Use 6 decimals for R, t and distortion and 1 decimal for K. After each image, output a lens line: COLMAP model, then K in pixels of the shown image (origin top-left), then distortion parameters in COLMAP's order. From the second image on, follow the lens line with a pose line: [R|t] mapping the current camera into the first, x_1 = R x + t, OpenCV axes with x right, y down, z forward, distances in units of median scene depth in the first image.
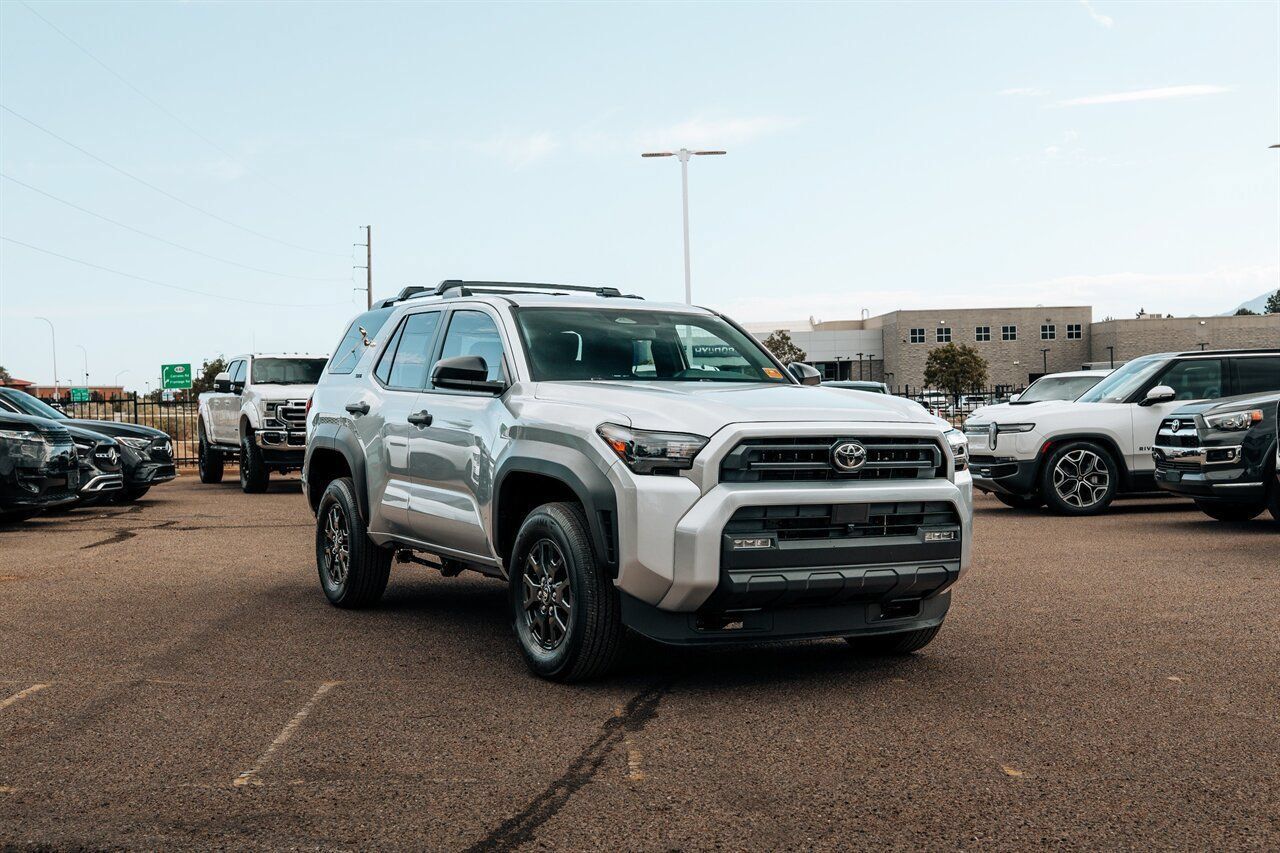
lens RADIAL K [[1505.7, 0, 640.7], [0, 1505.7, 427.5], [0, 0, 1]] dist [0.010784, 0.003656]
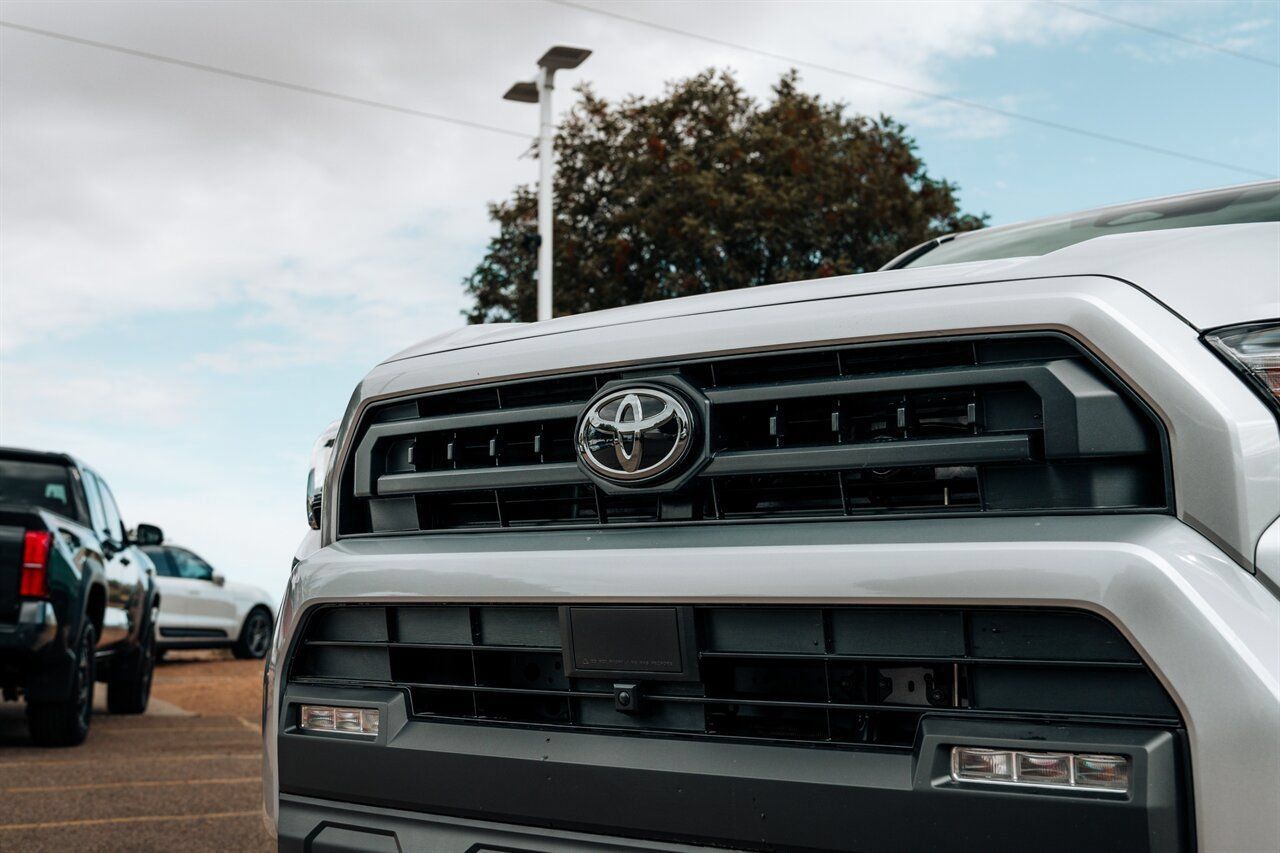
lens RADIAL K [[1599.3, 0, 640.0], [0, 1599.3, 426.5], [0, 0, 1]] dist [-0.000210, 0.013716]
pose [[0.404257, -0.109125, -0.908112, 0.414293], [-0.012880, 0.992080, -0.124948, 0.055459], [0.914555, 0.062207, 0.399650, 0.902624]]
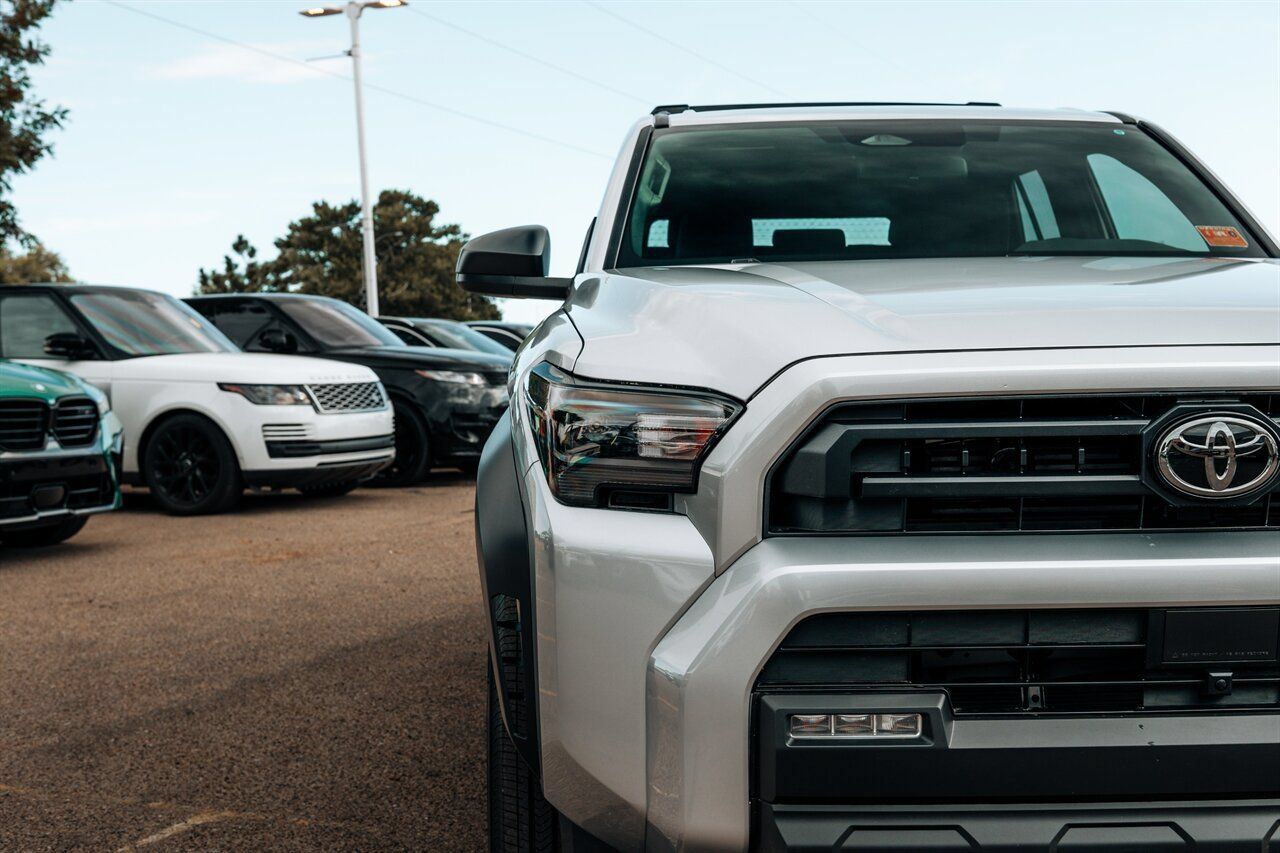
lens RADIAL K [[1664.8, 0, 640.0], [0, 1664.8, 426.5], [0, 0, 1]] dist [-0.019523, -0.002515]
pose [[0.896005, -0.000426, -0.444043, 0.188822], [0.017635, 0.999245, 0.034627, -0.001217], [0.443693, -0.038857, 0.895336, 0.649714]]
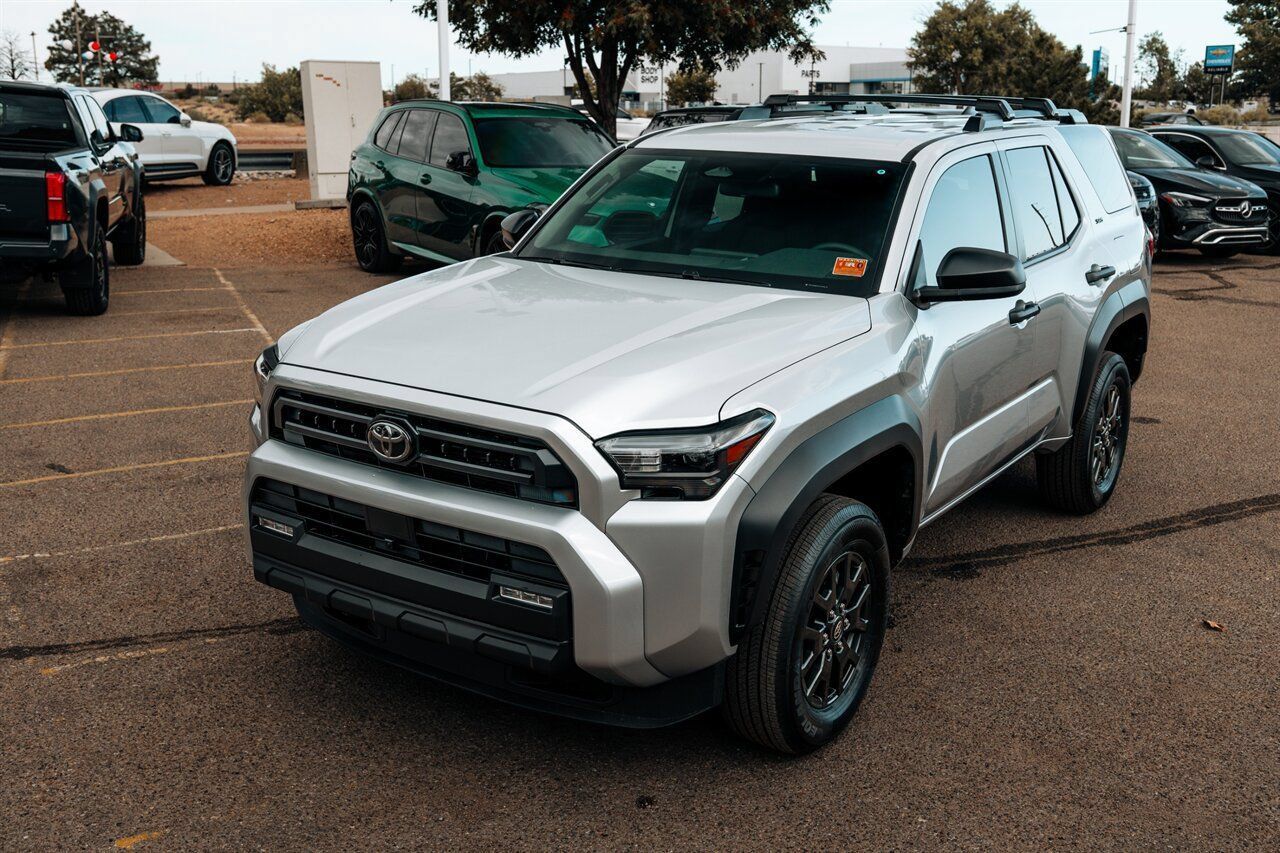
lens RADIAL K [[1366.6, 0, 634.2], [0, 1366.6, 461.1], [0, 0, 1]] dist [-0.000986, -0.005710]
pose [[0.451935, 0.243042, -0.858304, 0.720447], [-0.018845, 0.964556, 0.263206, -0.135249], [0.891852, -0.102777, 0.440496, 0.848305]]
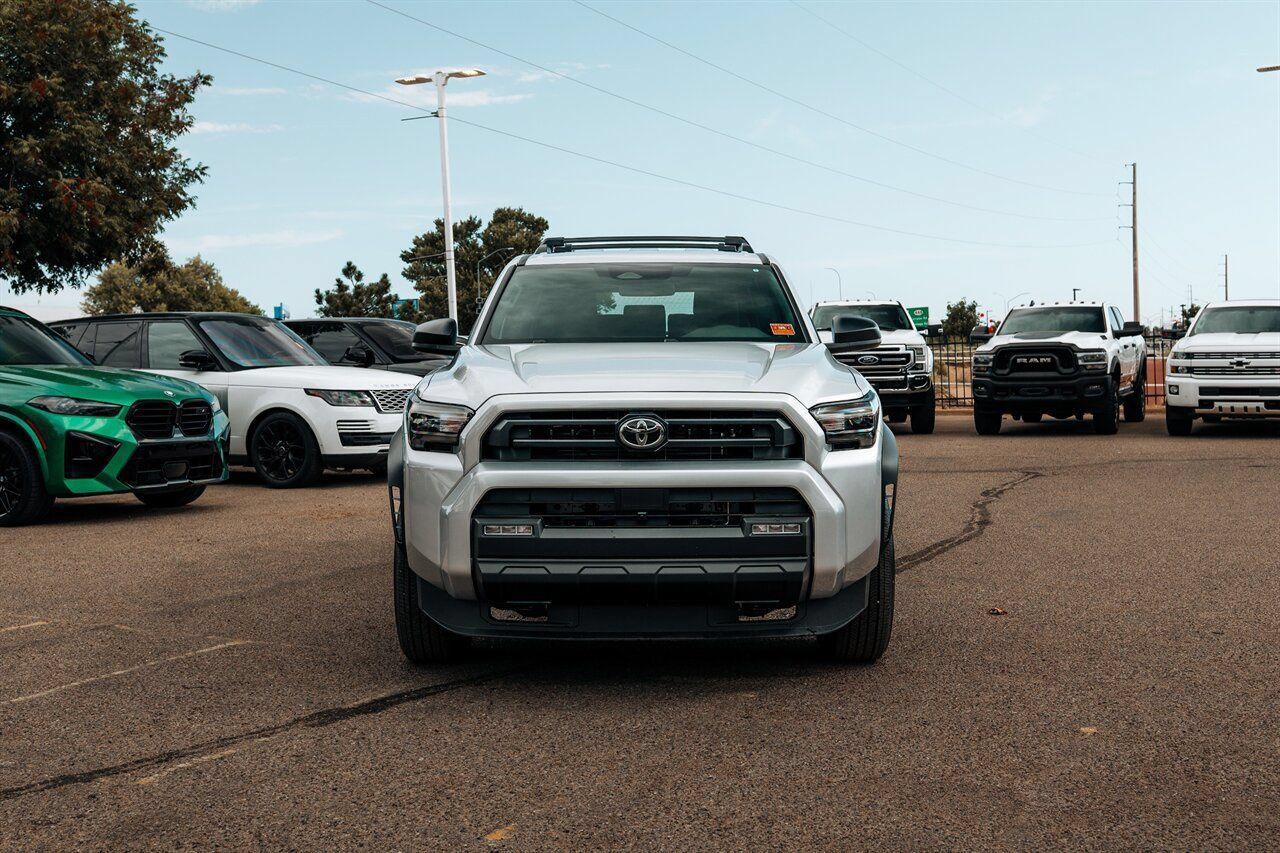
lens RADIAL K [[1599.3, 0, 640.0], [0, 1599.3, 426.5], [0, 0, 1]] dist [-0.000210, 0.013716]
pose [[0.874710, 0.009231, -0.484558, 0.591855], [0.007720, 0.999426, 0.032975, -0.014808], [0.484585, -0.032585, 0.874137, 0.207660]]
